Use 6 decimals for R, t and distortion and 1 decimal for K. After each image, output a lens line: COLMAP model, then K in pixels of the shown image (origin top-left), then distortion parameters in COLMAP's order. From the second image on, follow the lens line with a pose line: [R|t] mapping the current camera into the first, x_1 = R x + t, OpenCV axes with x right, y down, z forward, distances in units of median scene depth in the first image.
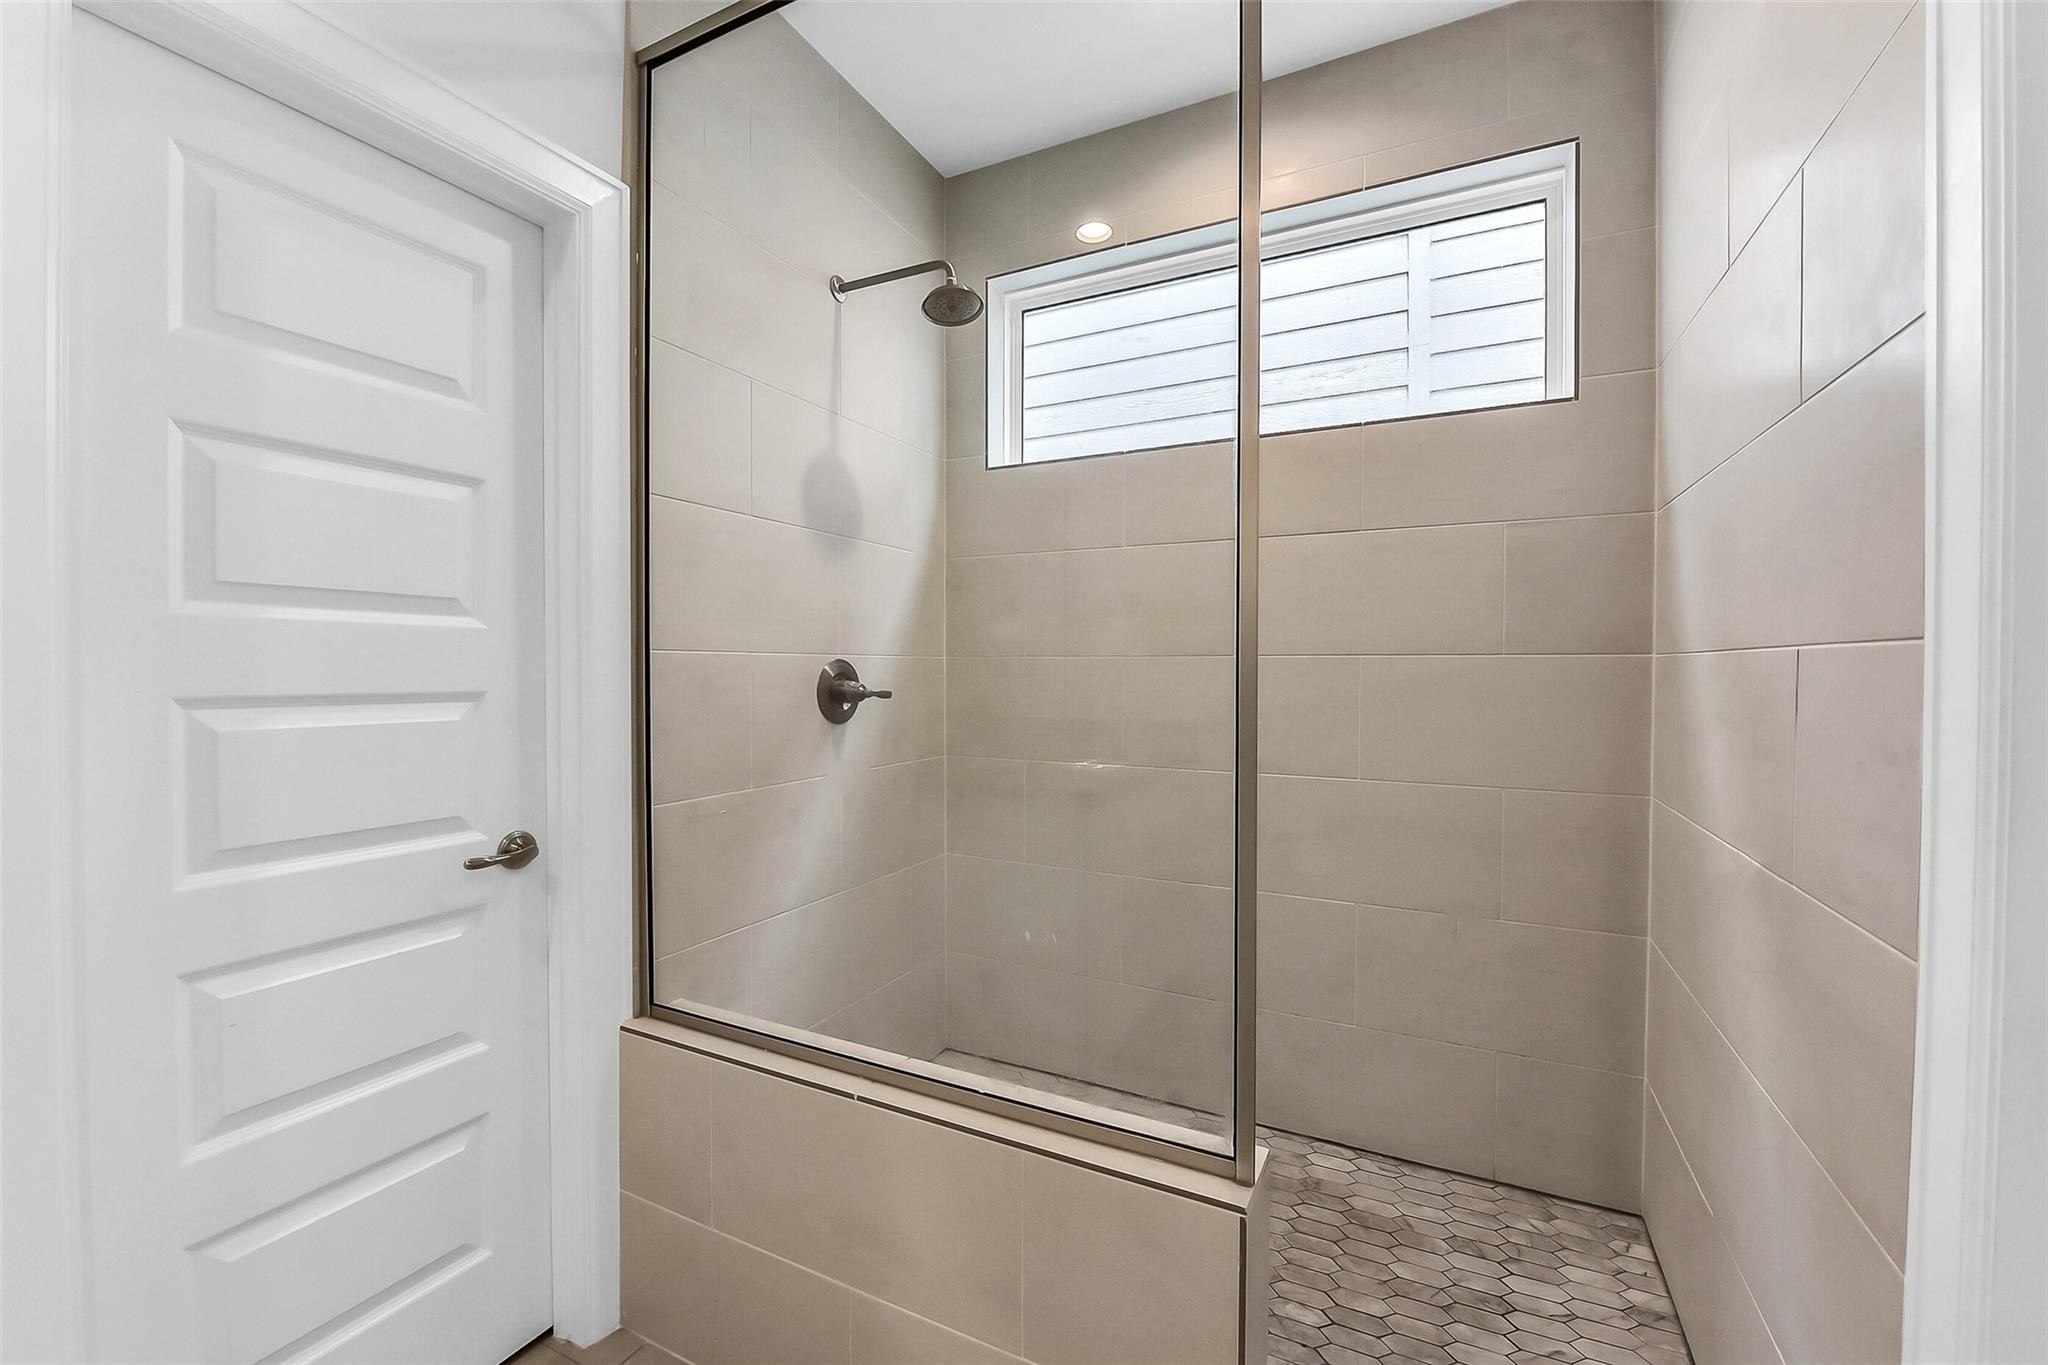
lens RADIAL K [[842.9, 0, 1029.6], [0, 842.9, 673.1], [0, 0, 1]] dist [-0.001640, -0.000322]
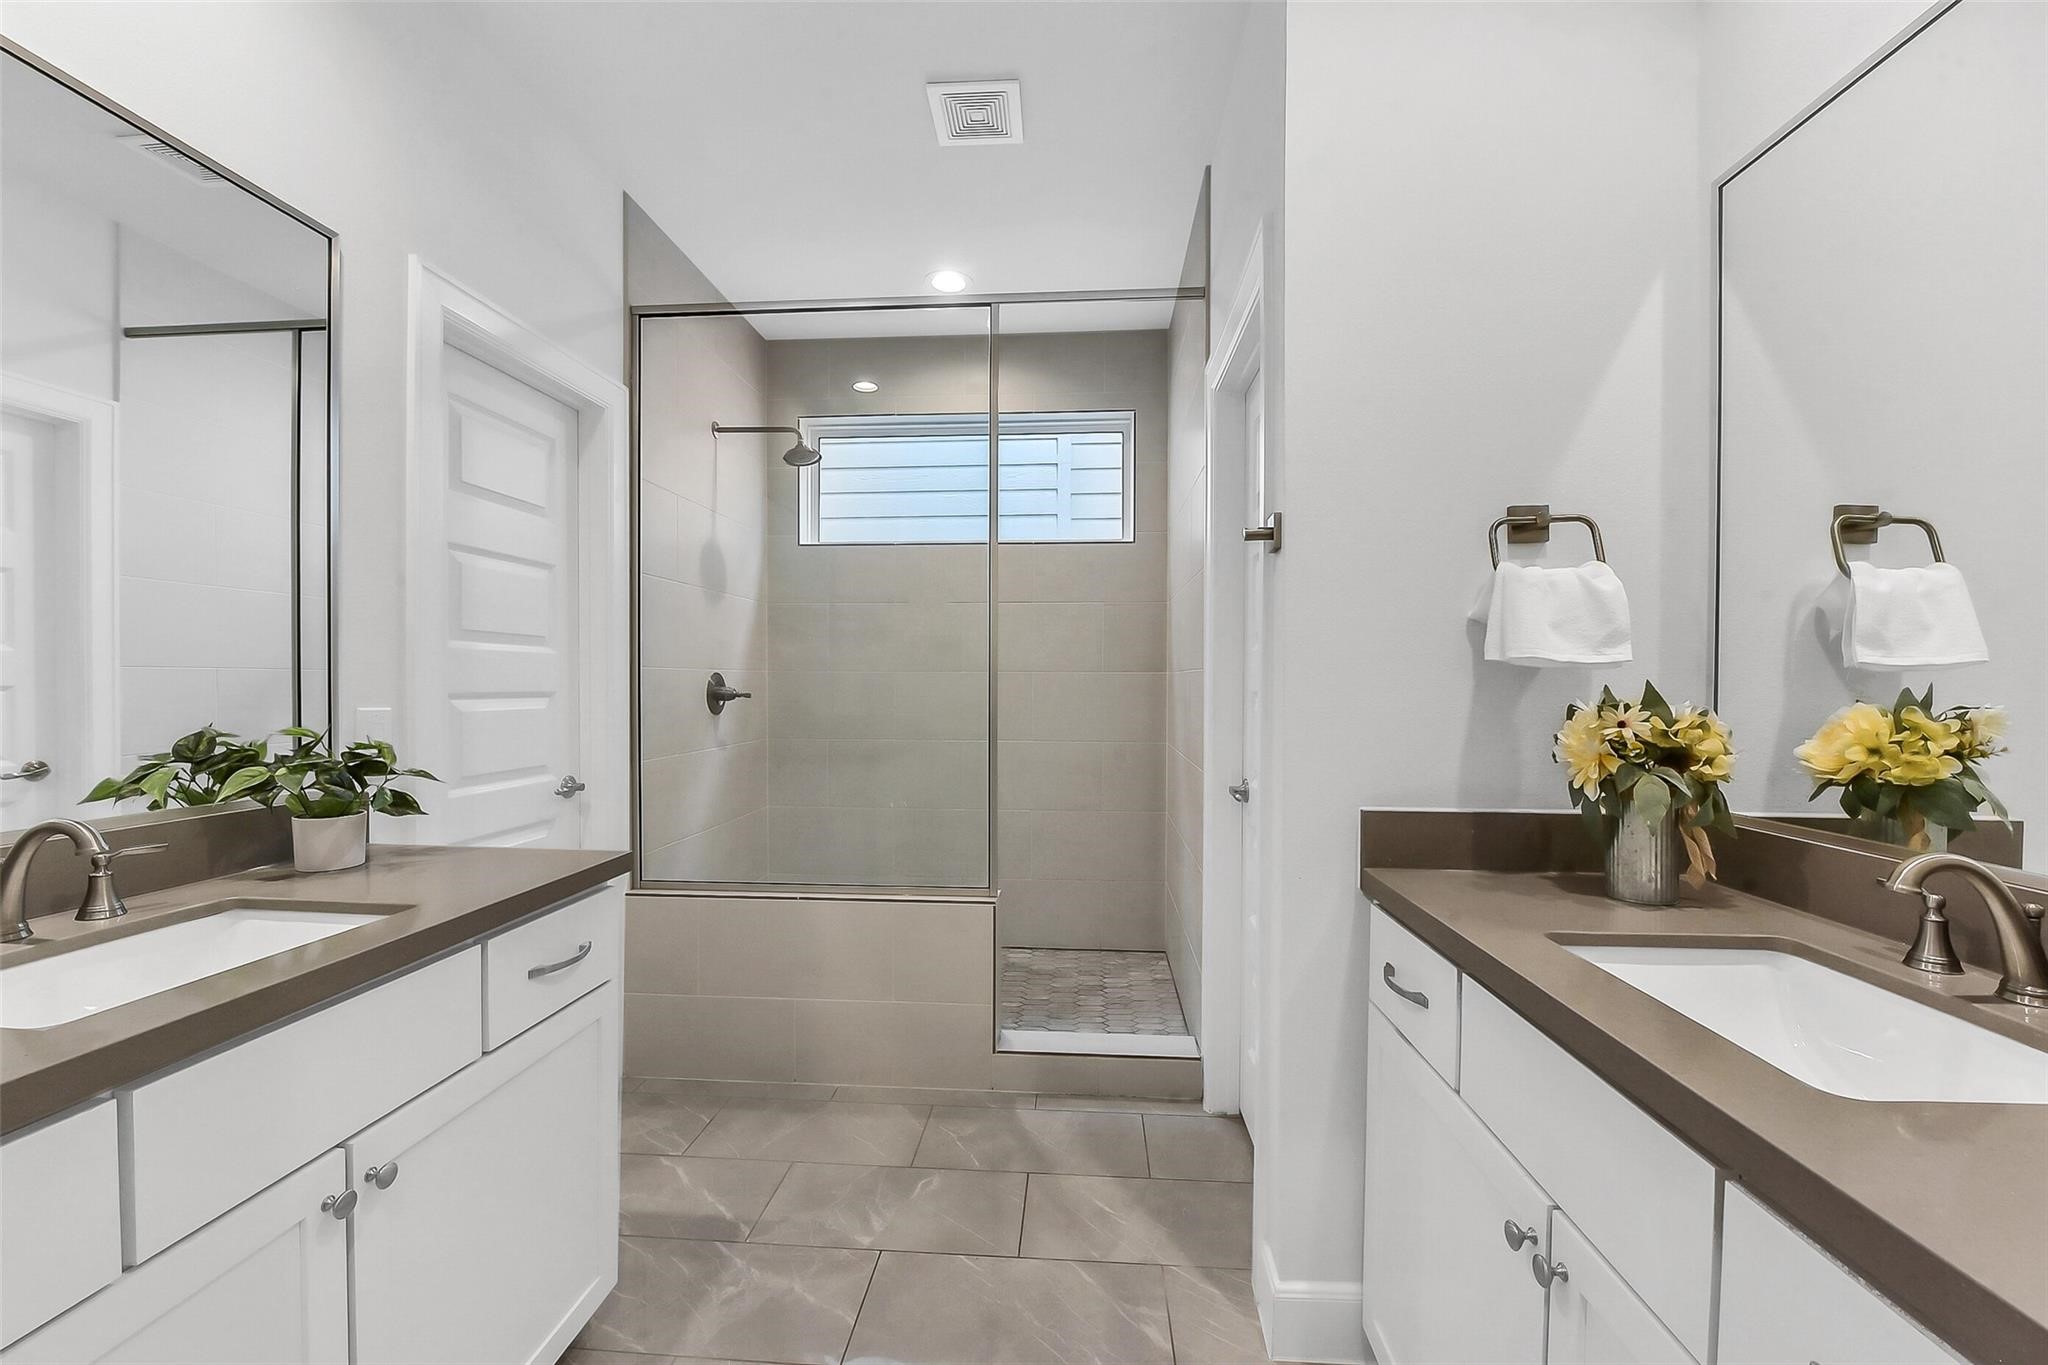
lens RADIAL K [[901.1, 0, 1024.0], [0, 901.1, 682.5], [0, 0, 1]] dist [-0.000036, -0.000009]
pose [[0.926288, -0.003412, 0.376800, -0.408873], [0.006037, 0.999965, -0.005786, 0.018028], [-0.376767, 0.007634, 0.926276, -0.906397]]
